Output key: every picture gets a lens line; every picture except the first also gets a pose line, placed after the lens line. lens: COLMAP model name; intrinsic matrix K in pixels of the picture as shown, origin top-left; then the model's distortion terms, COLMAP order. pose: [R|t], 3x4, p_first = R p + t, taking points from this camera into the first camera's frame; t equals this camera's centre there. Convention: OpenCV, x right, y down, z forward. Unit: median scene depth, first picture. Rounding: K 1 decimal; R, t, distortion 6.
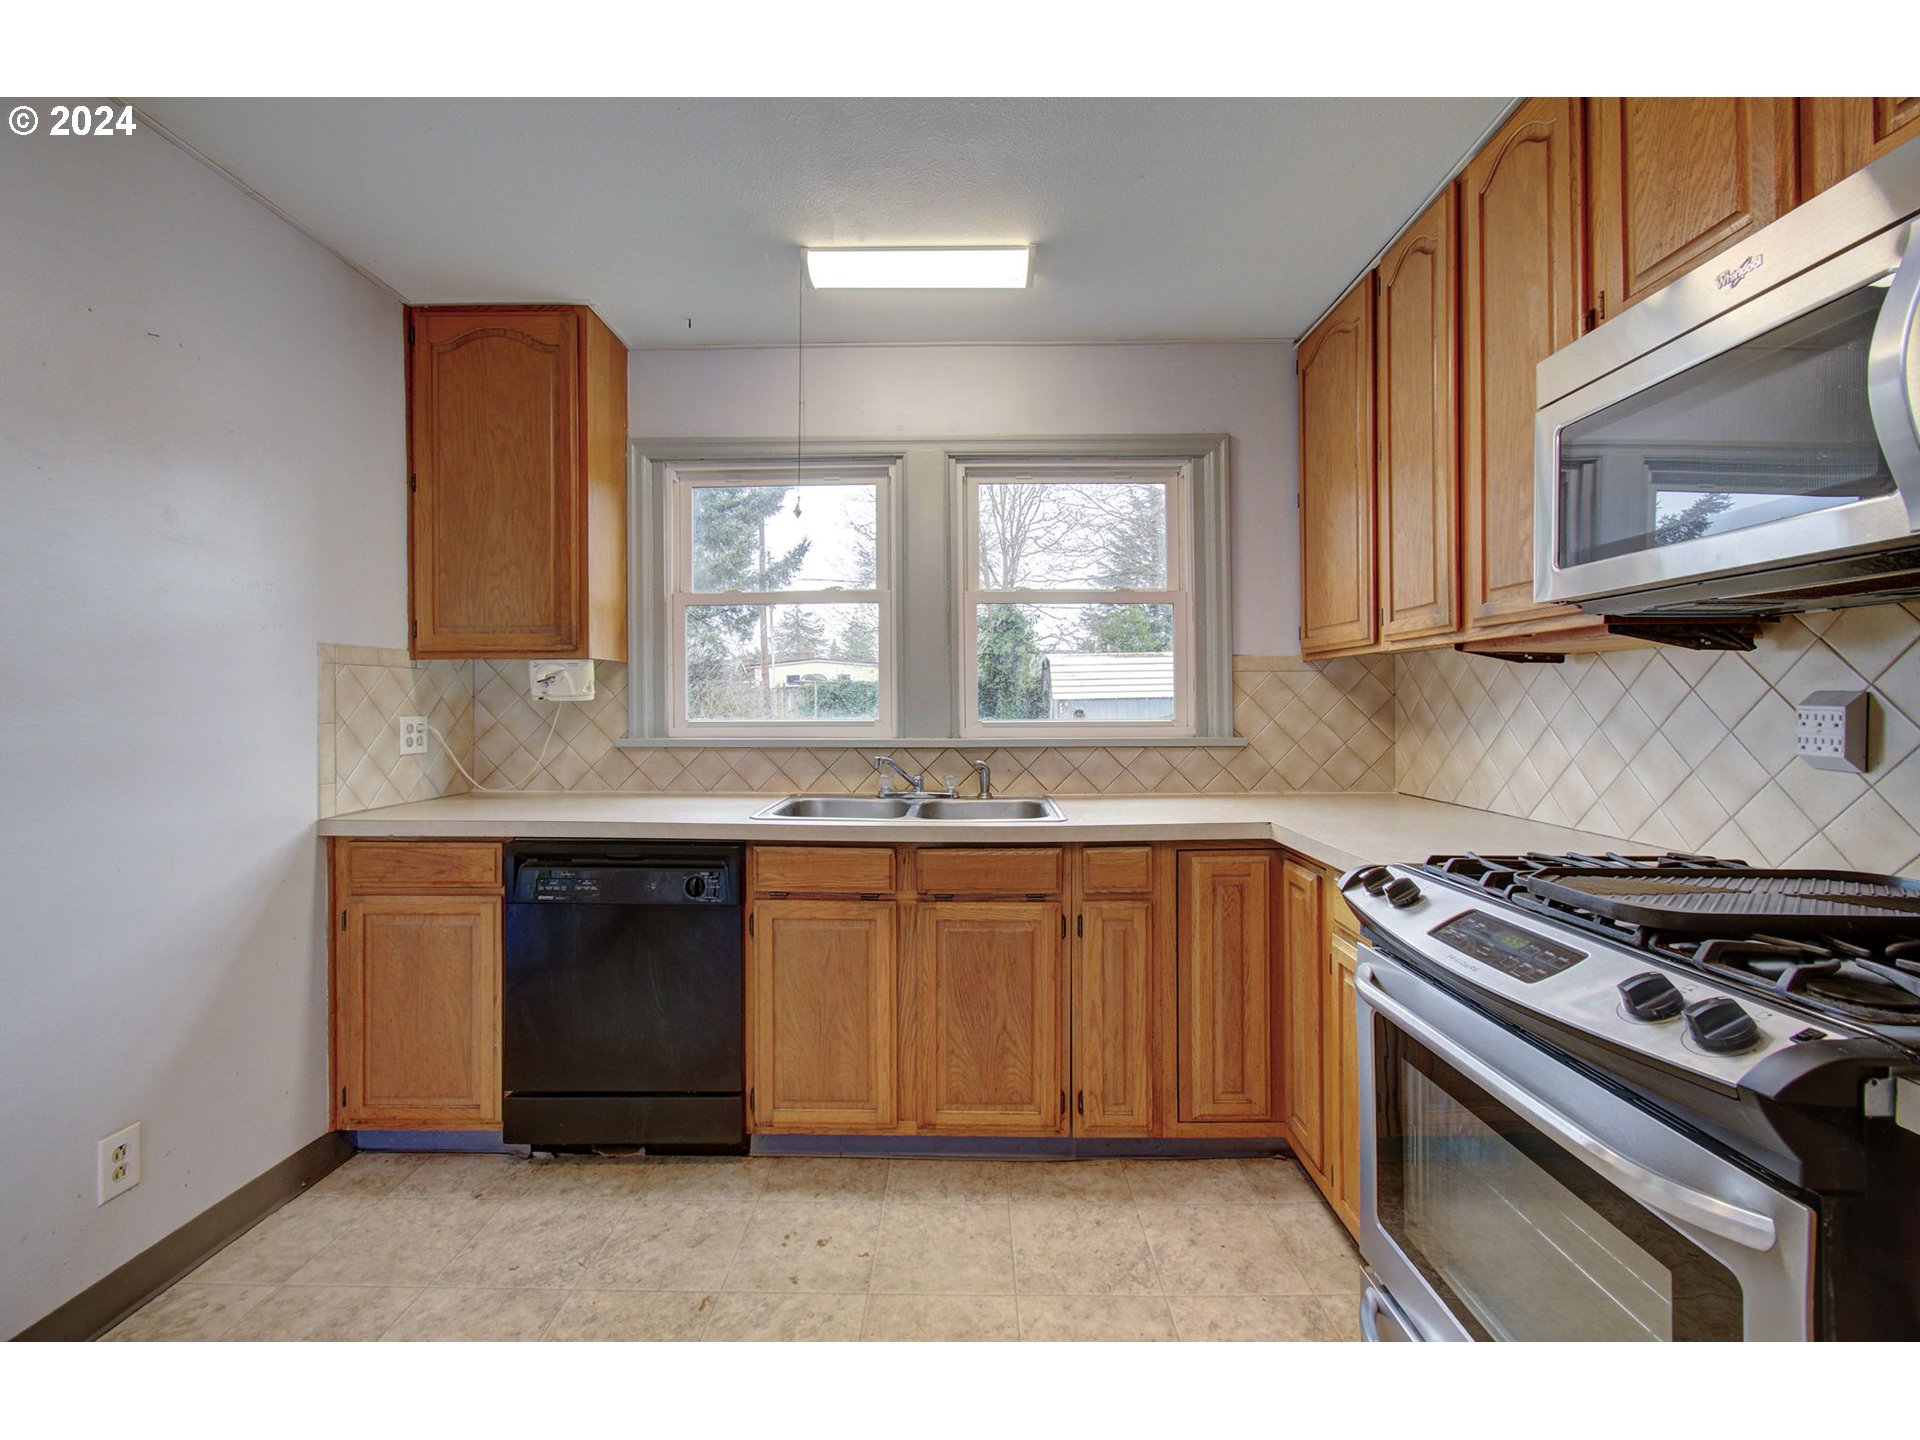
lens RADIAL K [[828.8, 0, 962.5], [0, 828.8, 698.3], [0, 0, 1]] dist [-0.013227, 0.010478]
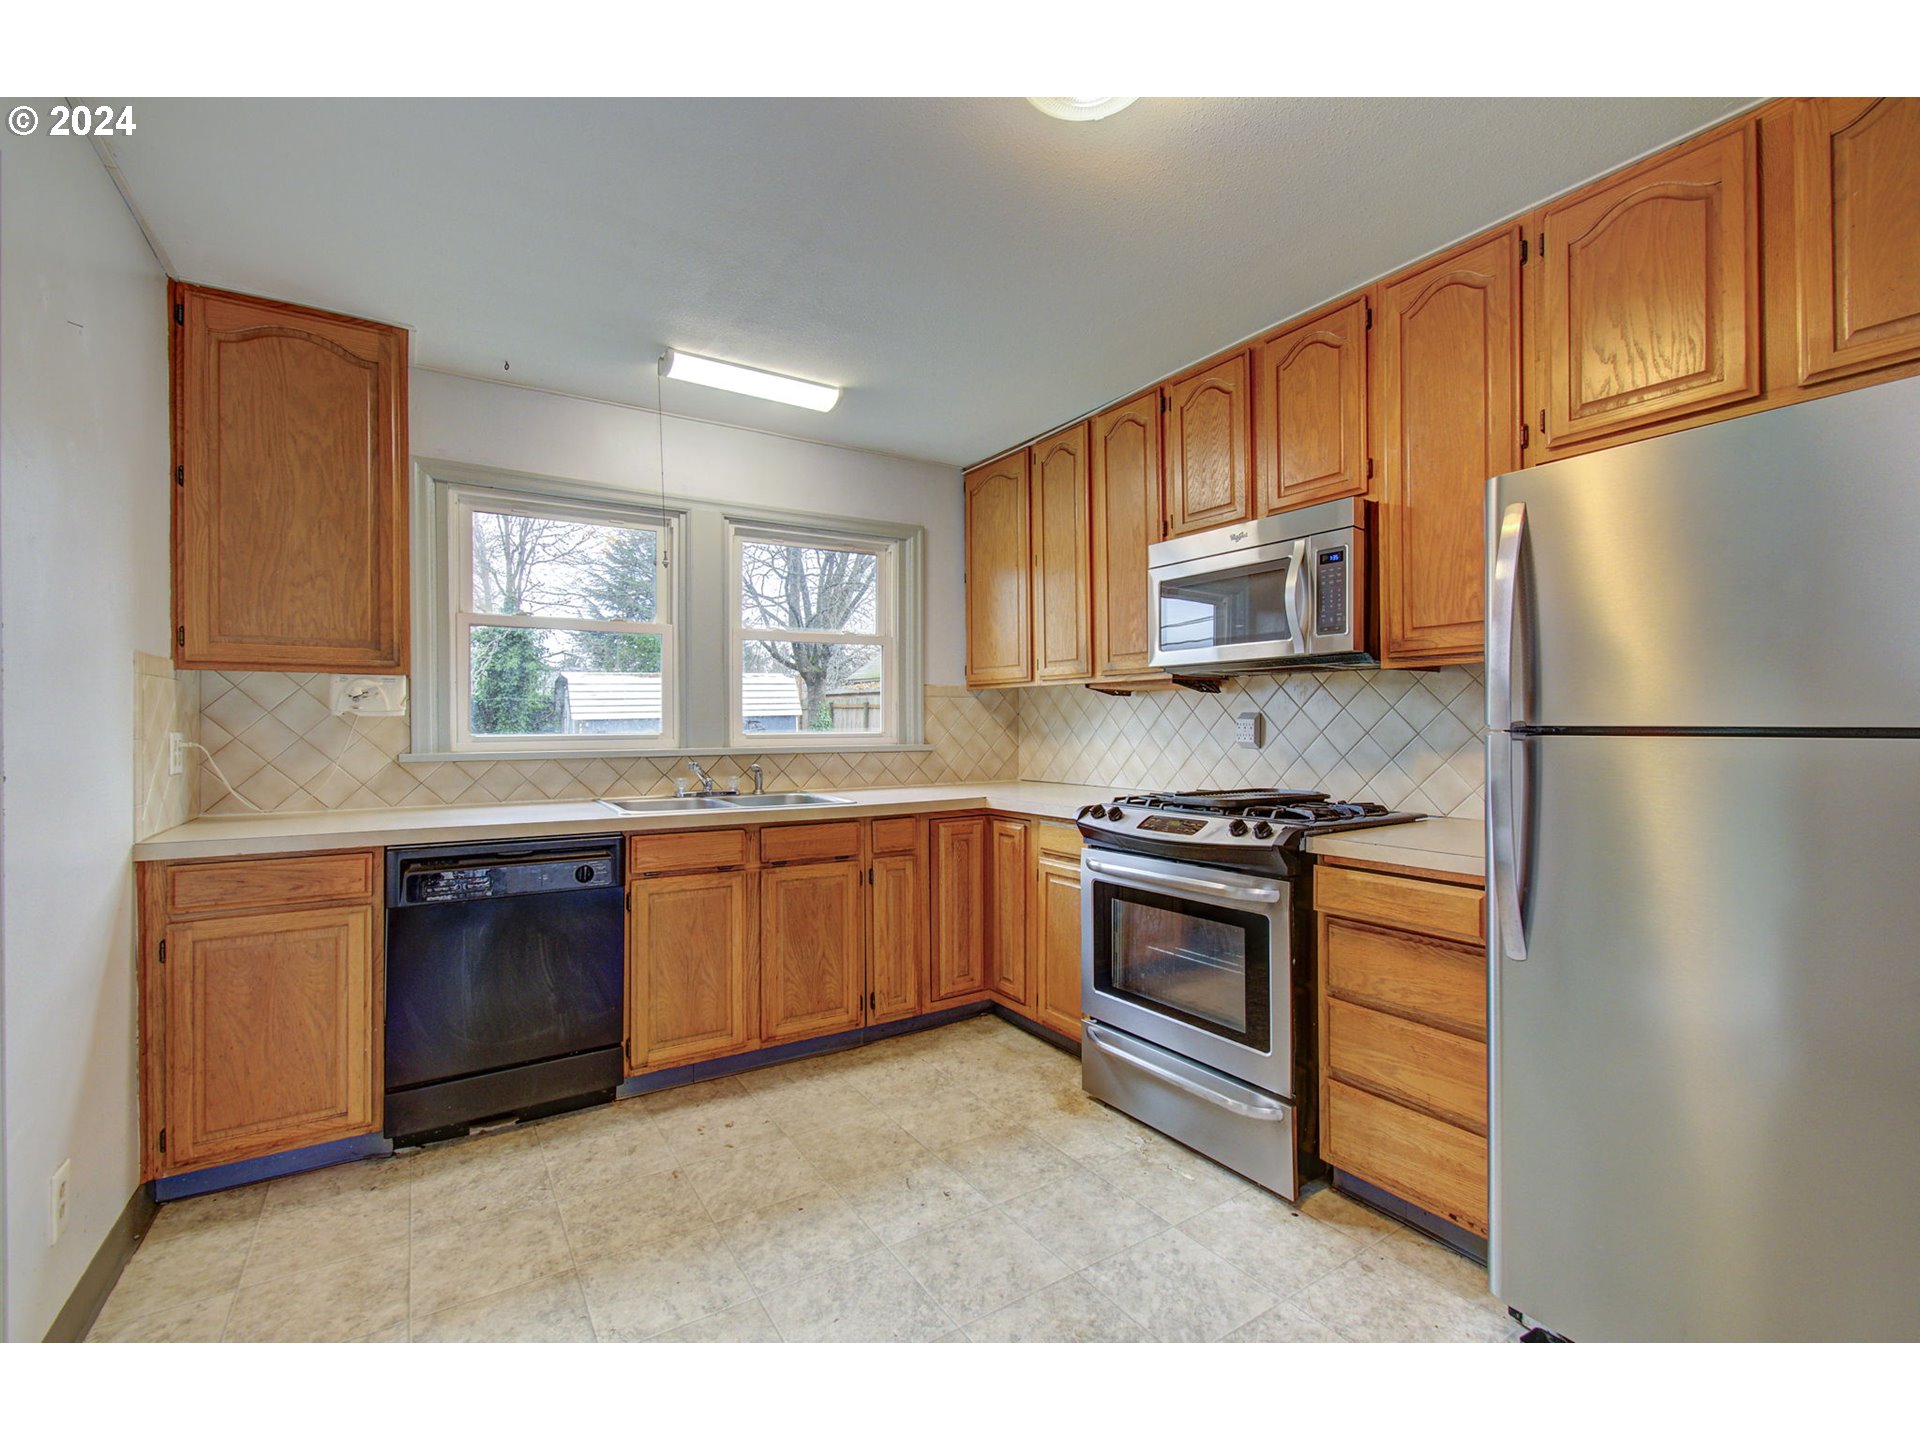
lens RADIAL K [[829.0, 0, 960.0], [0, 829.0, 720.0], [0, 0, 1]] dist [-0.001093, 0.000187]
pose [[0.834354, 0.001810, 0.551227, -0.516012], [-0.001442, 0.999998, -0.001102, 0.009380], [-0.551228, 0.000125, 0.834355, -0.269213]]
